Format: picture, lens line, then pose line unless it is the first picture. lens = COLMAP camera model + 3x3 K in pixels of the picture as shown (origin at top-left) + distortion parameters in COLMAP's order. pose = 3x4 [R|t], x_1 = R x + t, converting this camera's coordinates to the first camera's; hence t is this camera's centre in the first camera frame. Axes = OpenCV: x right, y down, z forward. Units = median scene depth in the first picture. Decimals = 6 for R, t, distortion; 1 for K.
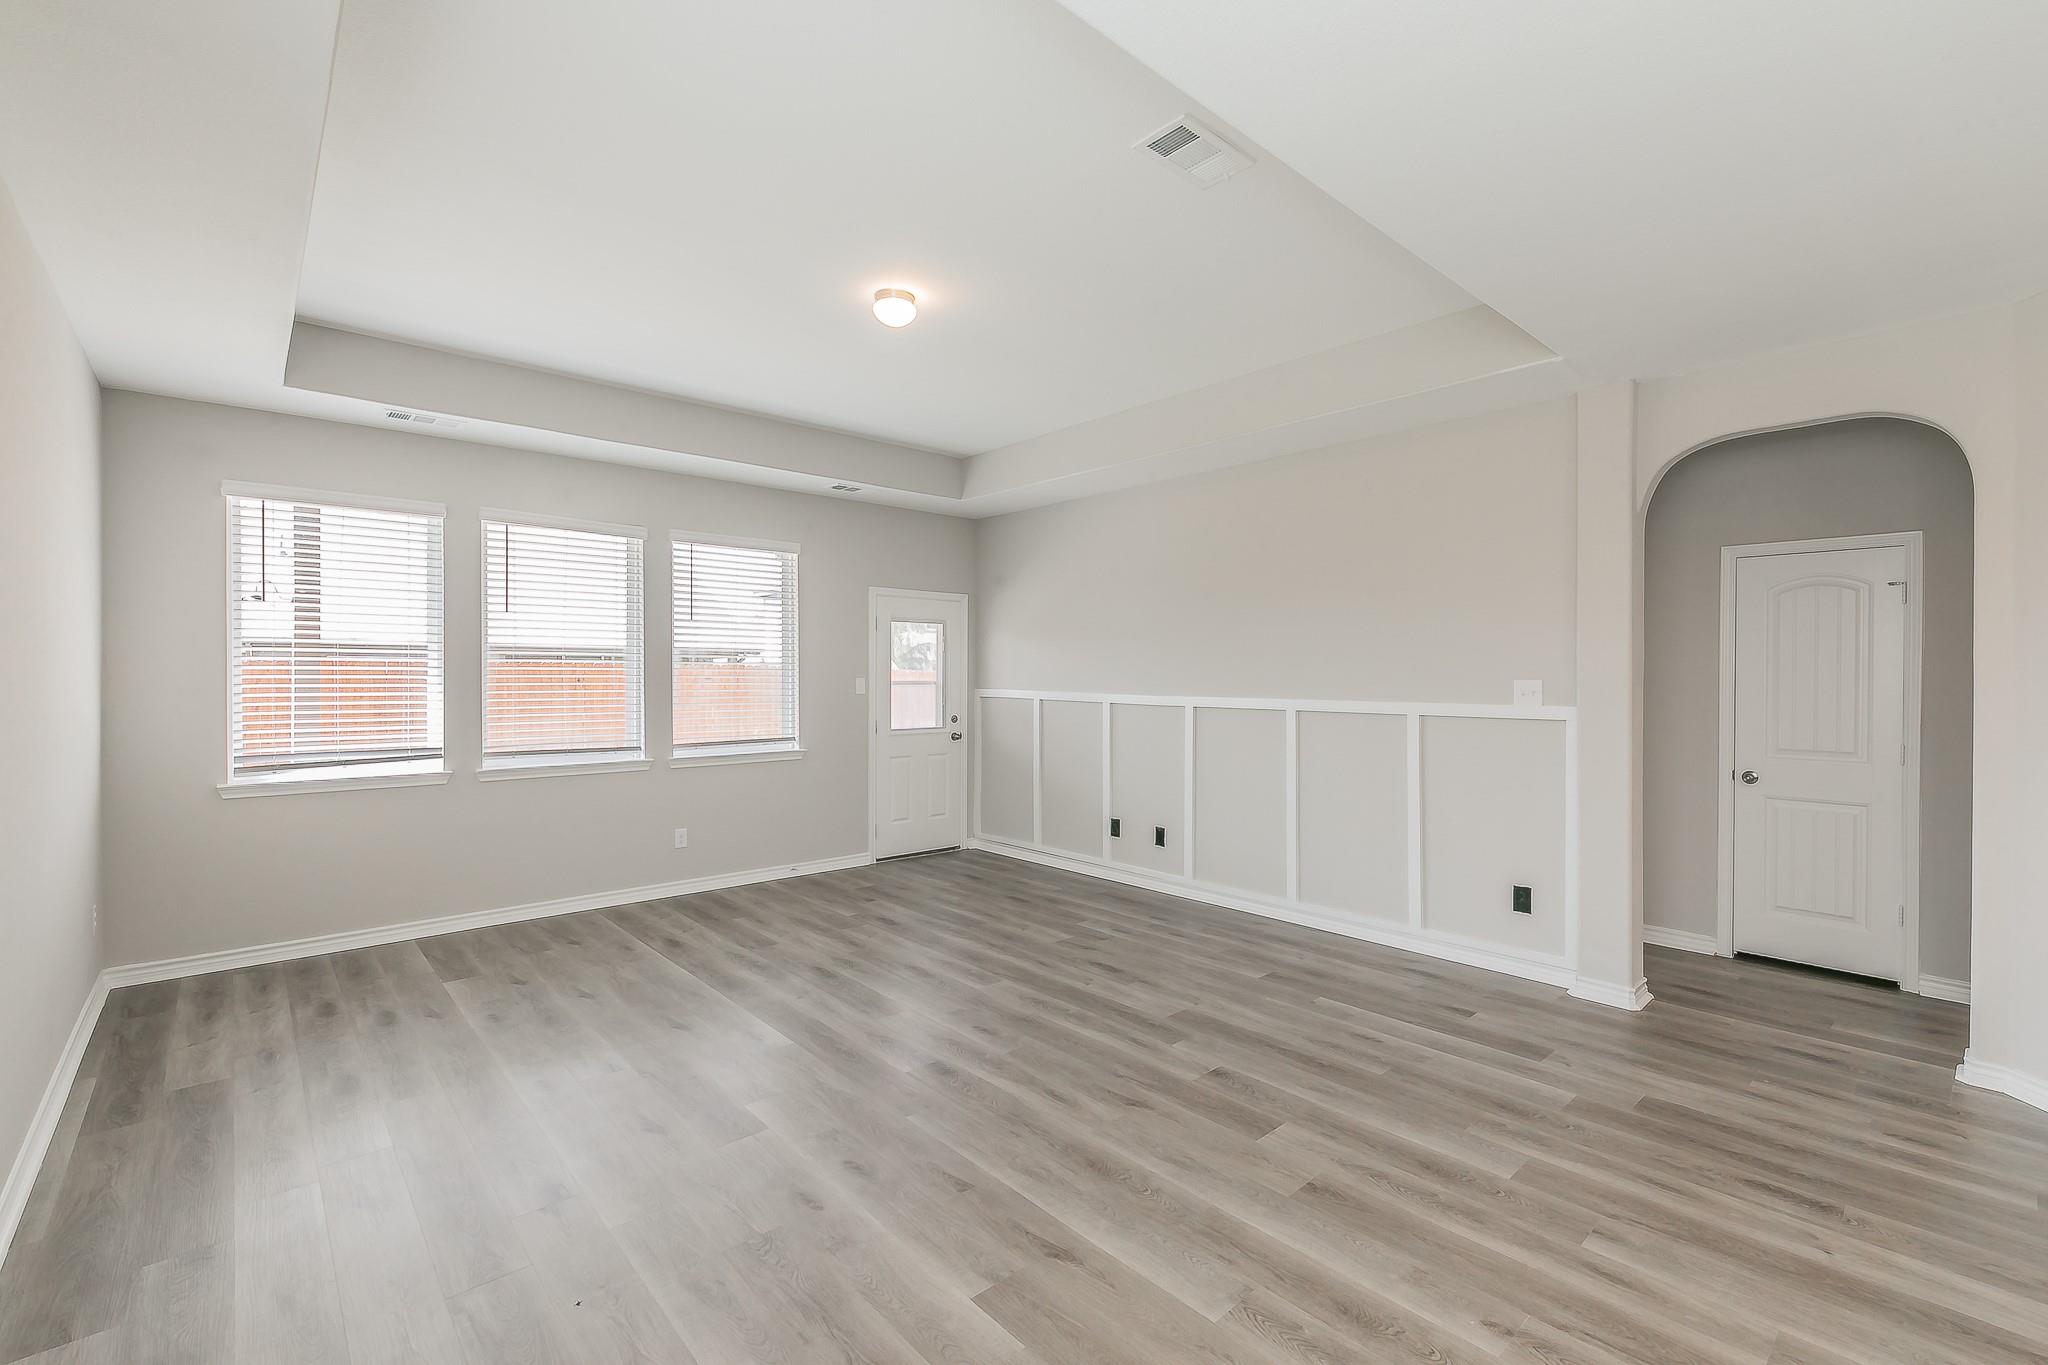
lens RADIAL K [[880.6, 0, 1025.3], [0, 880.6, 690.3], [0, 0, 1]] dist [0.000092, 0.000122]
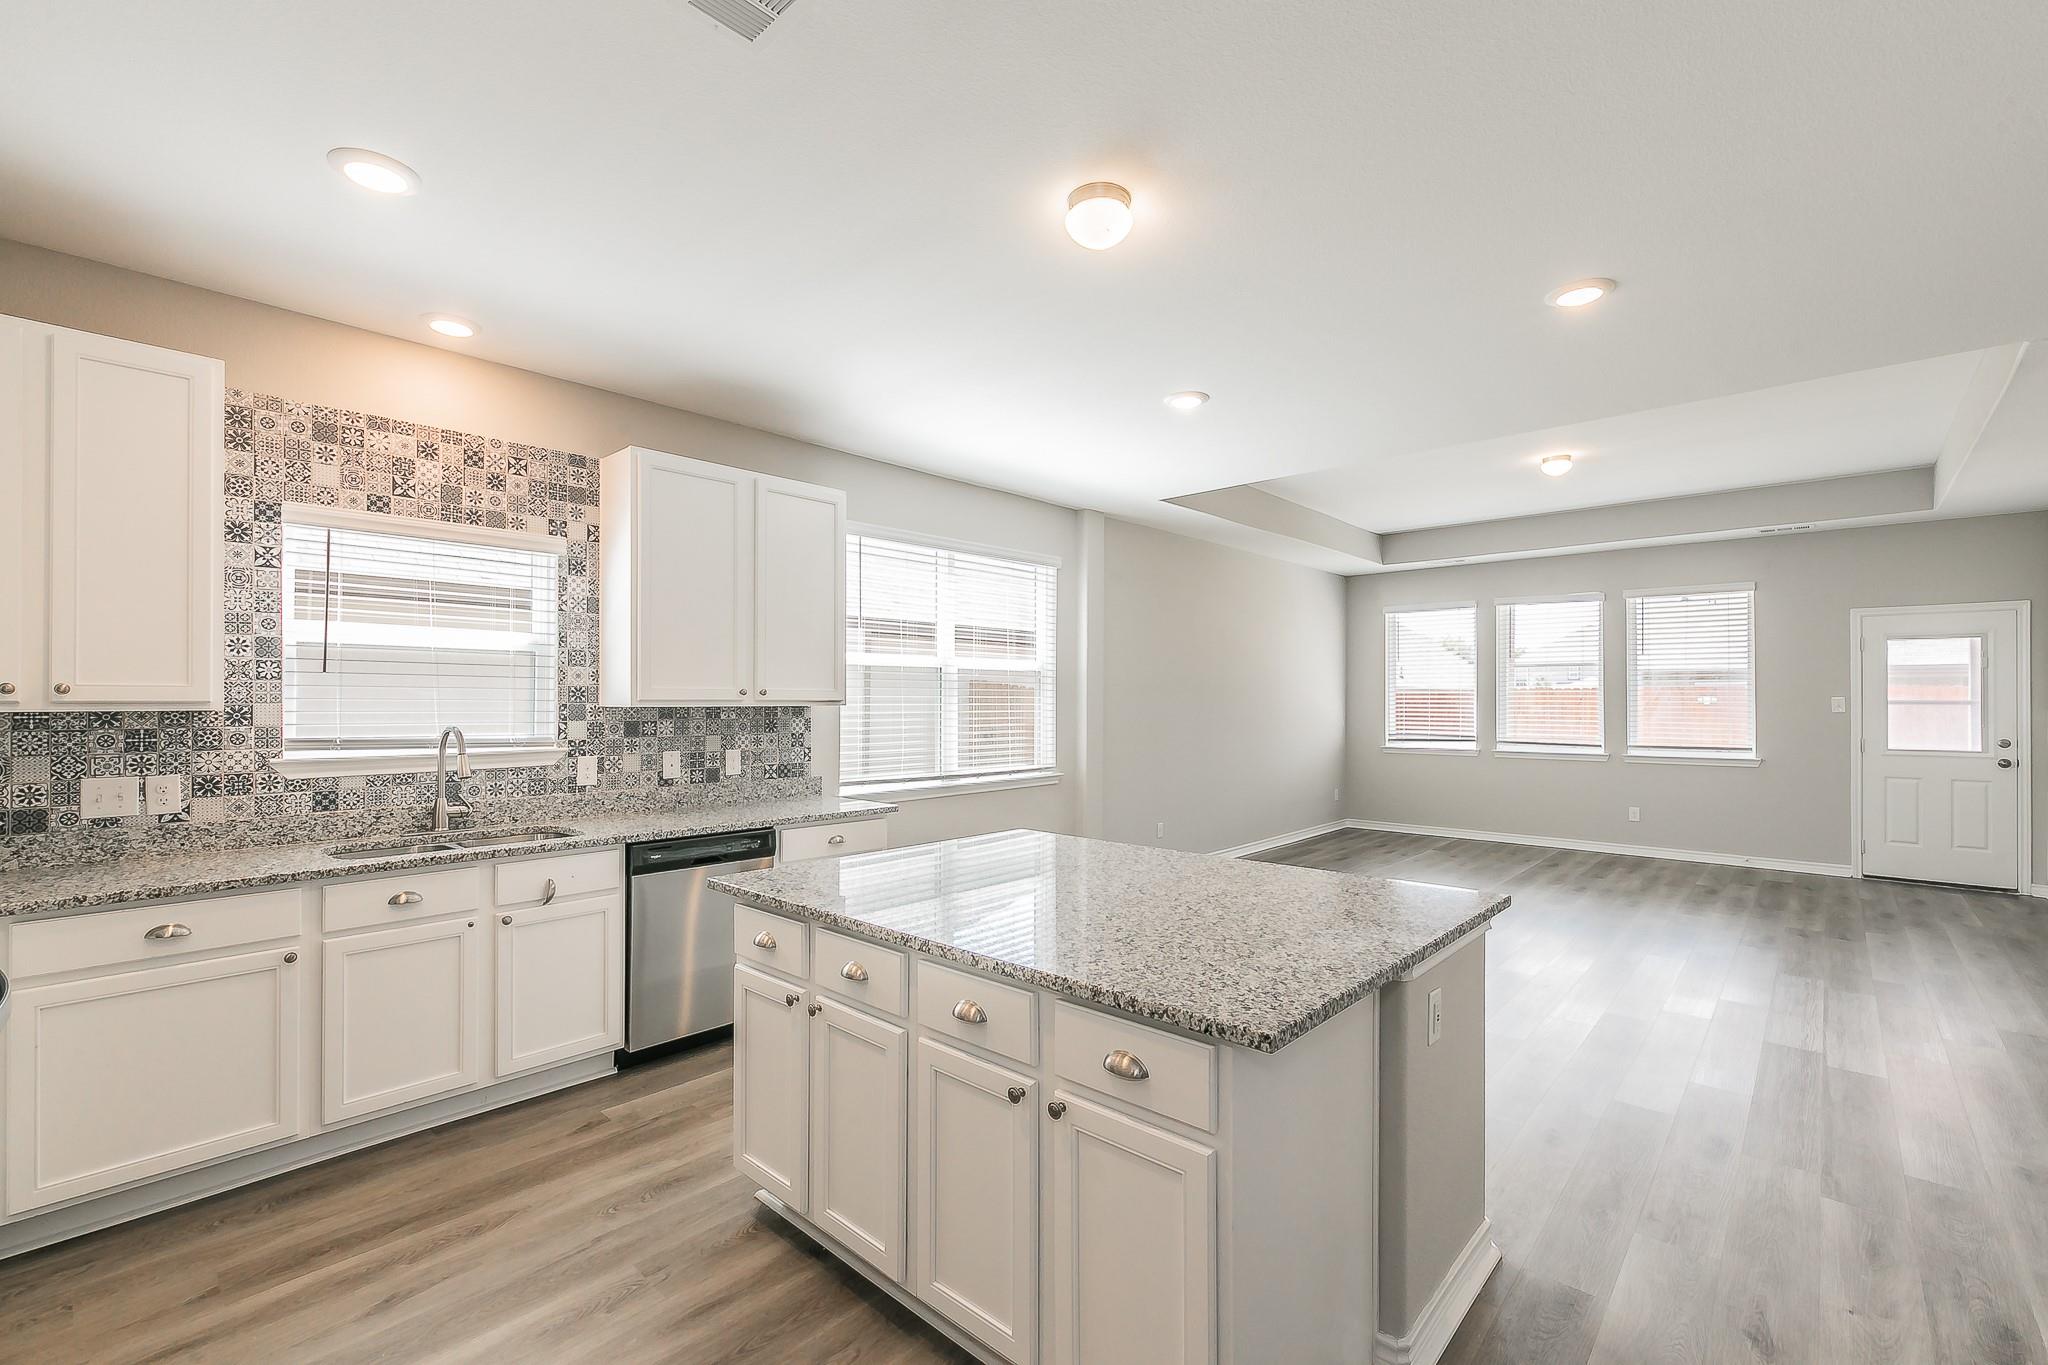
lens RADIAL K [[875.6, 0, 1028.9], [0, 875.6, 694.3], [0, 0, 1]] dist [-0.002301, -0.000162]
pose [[0.107166, -0.006337, -0.994221, 1.109756], [-0.015539, 0.999847, -0.008048, 0.009327], [0.994120, 0.016311, 0.107052, -0.106412]]
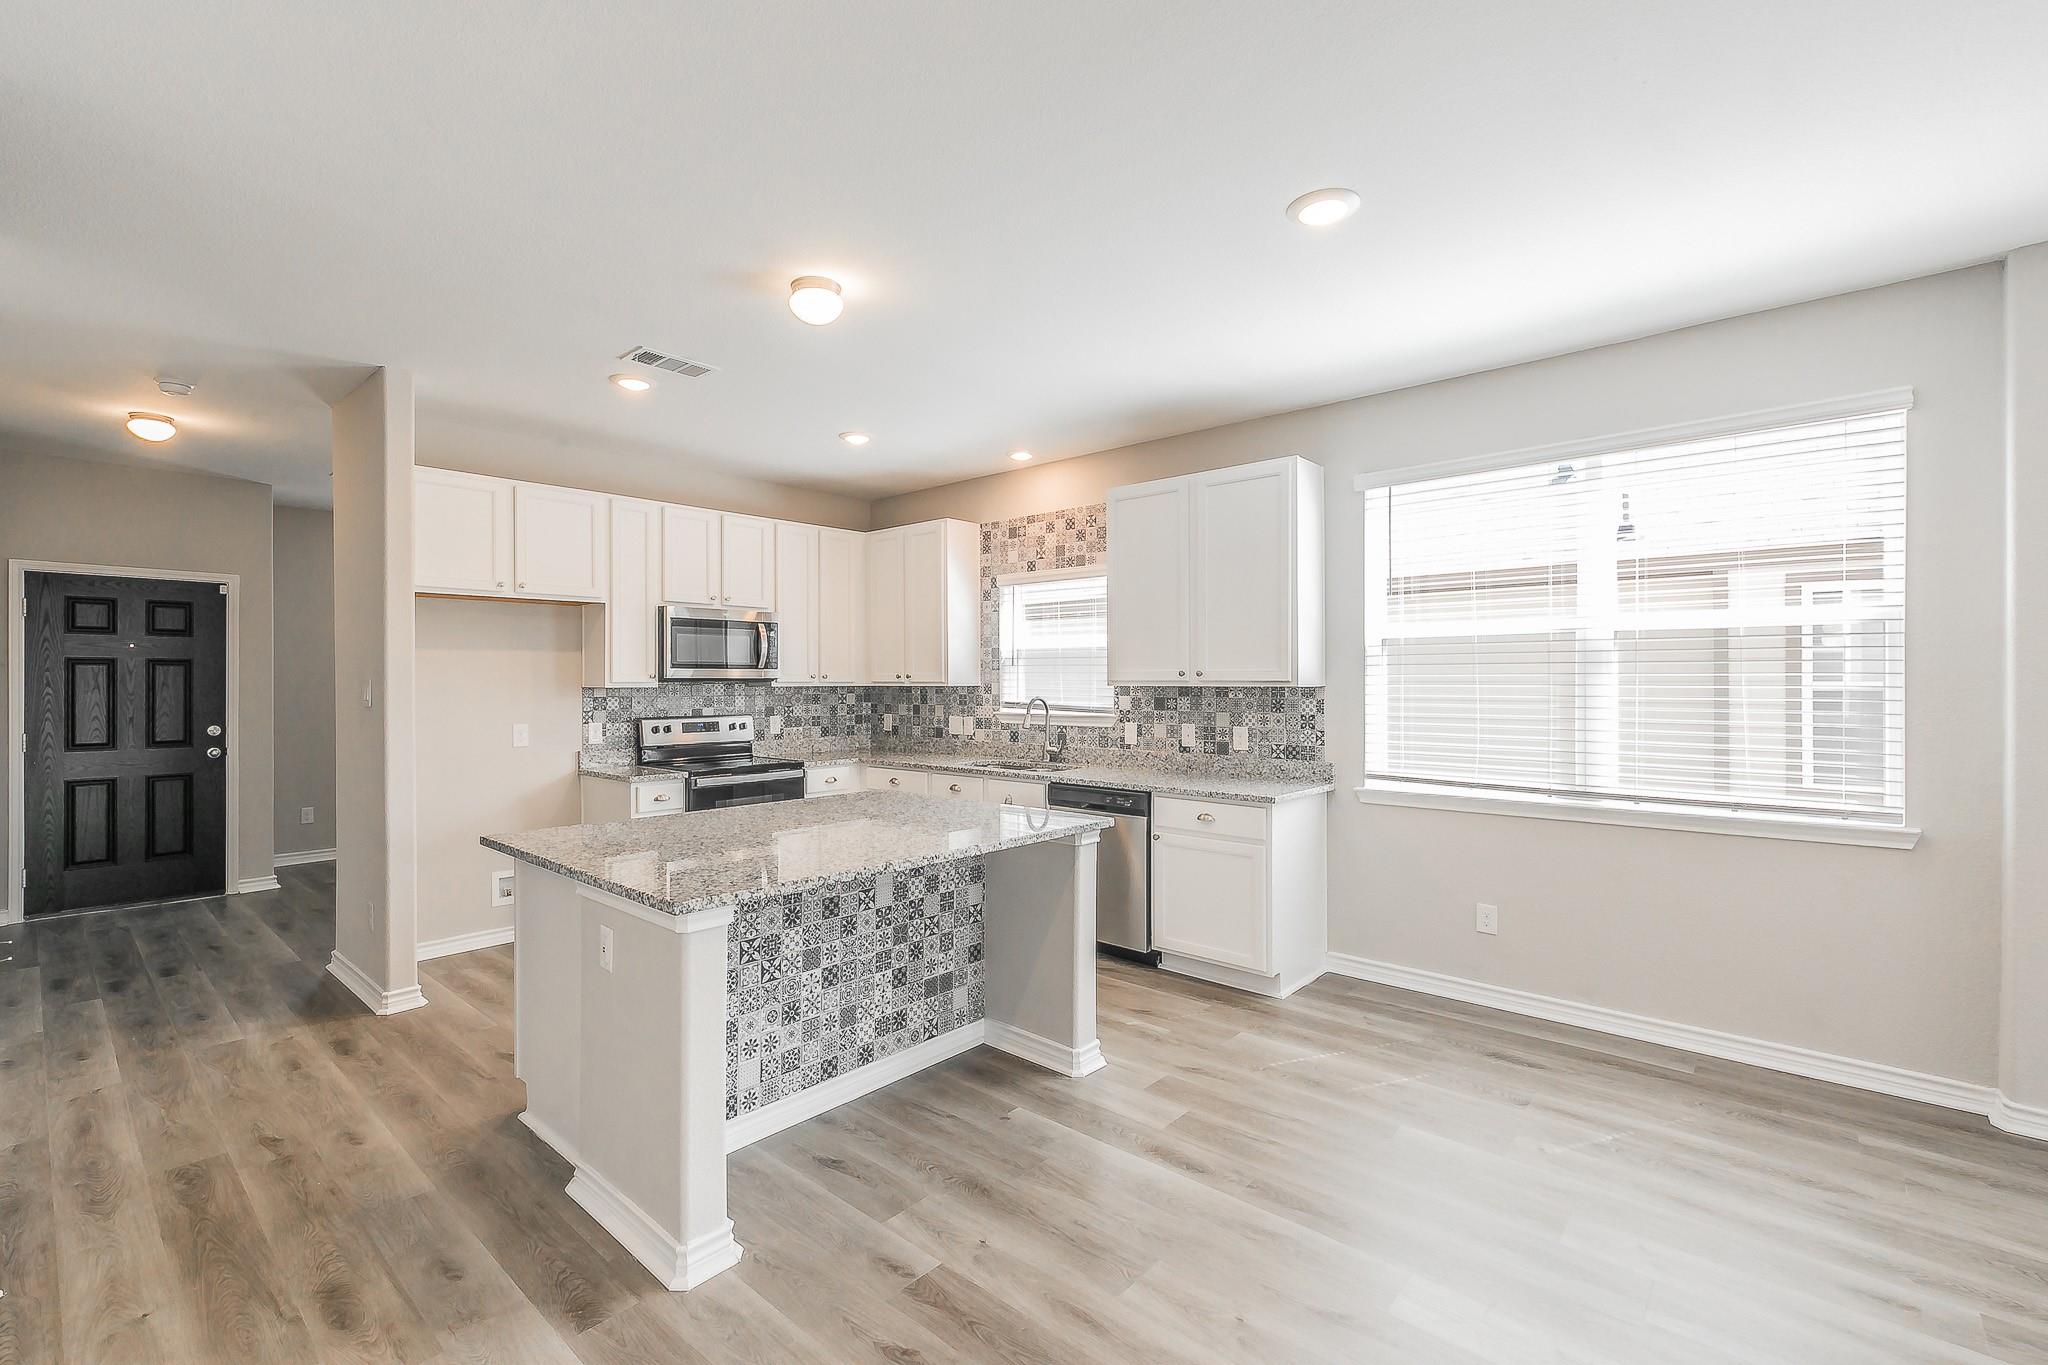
lens RADIAL K [[894.1, 0, 989.3], [0, 894.1, 680.3], [0, 0, 1]] dist [0.002763, 0.000753]
pose [[-0.995010, 0.001930, -0.099756, 0.536634], [0.000400, 0.999882, 0.015348, -0.003101], [0.099773, 0.015232, -0.994894, 0.669702]]
